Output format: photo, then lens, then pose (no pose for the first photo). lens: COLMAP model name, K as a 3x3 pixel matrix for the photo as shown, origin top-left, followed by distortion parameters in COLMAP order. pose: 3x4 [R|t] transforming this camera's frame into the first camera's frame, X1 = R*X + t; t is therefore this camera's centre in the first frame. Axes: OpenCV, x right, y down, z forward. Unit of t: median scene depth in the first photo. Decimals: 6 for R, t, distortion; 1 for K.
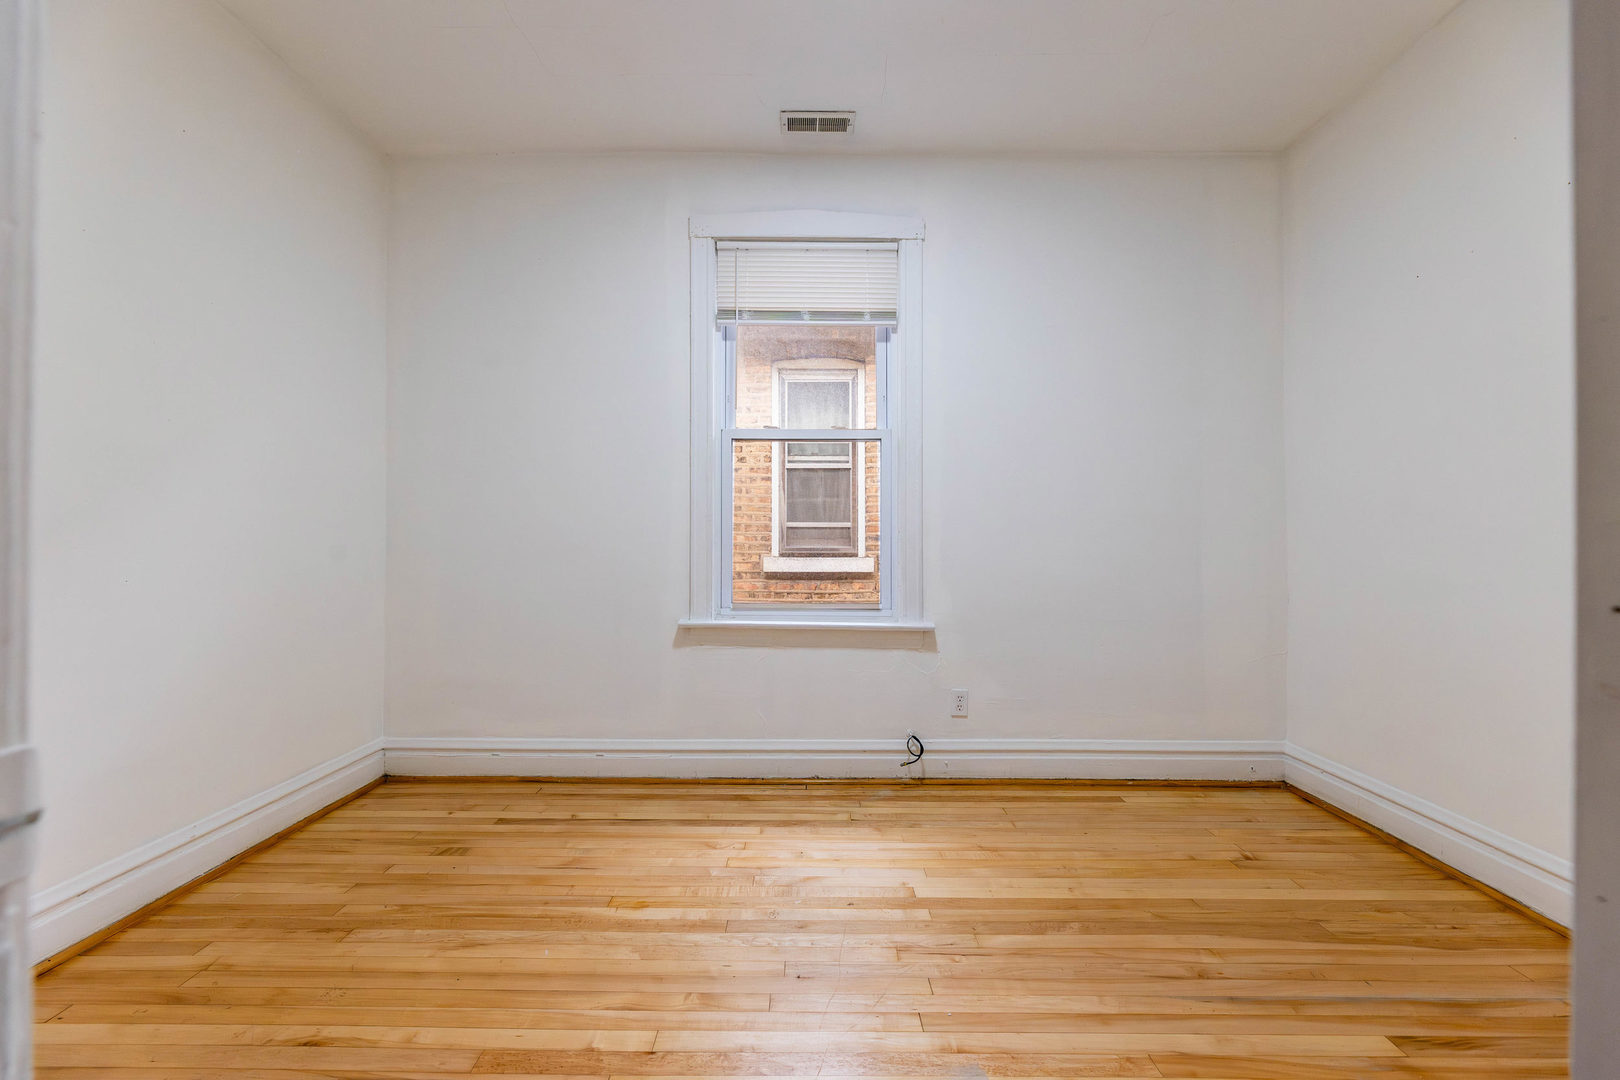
lens RADIAL K [[651.0, 0, 810.0], [0, 651.0, 540.0], [0, 0, 1]] dist [0.000815, 0.000053]
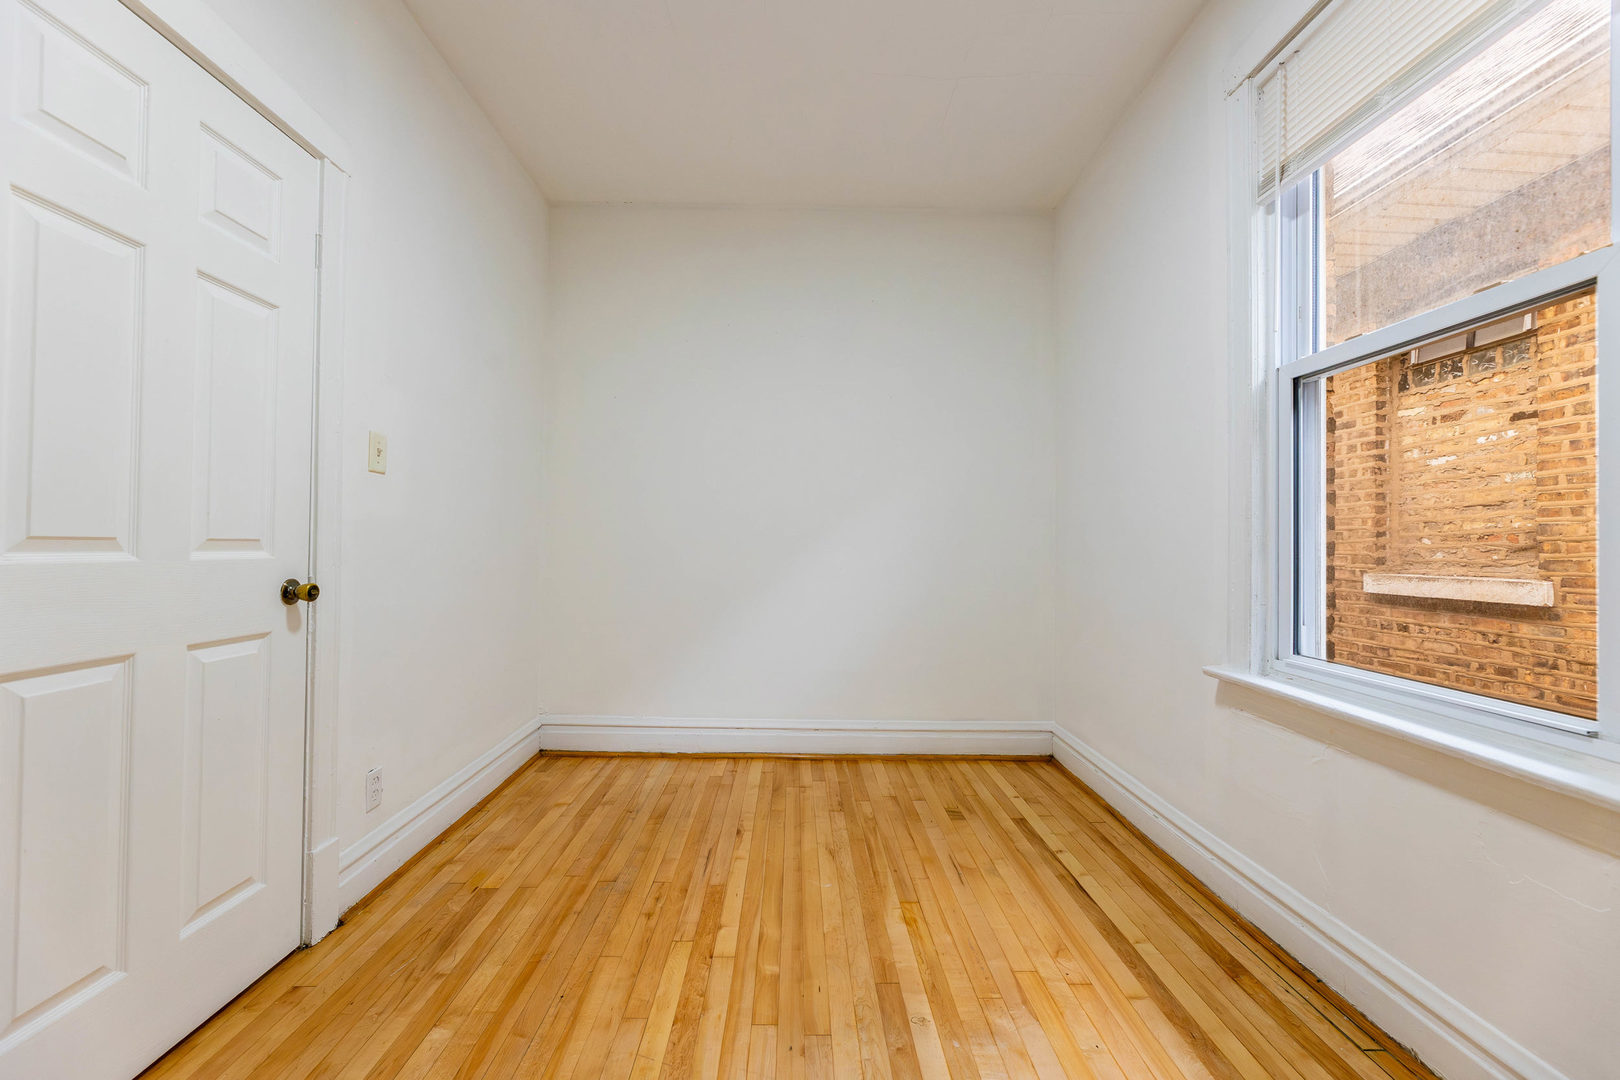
lens RADIAL K [[651.0, 0, 810.0], [0, 651.0, 540.0], [0, 0, 1]] dist [0.000815, 0.000053]
pose [[0.020332, -0.015491, -0.999673, 0.551382], [-0.014396, 0.999772, -0.015786, 0.009909], [0.999690, 0.014712, 0.020104, 0.637456]]
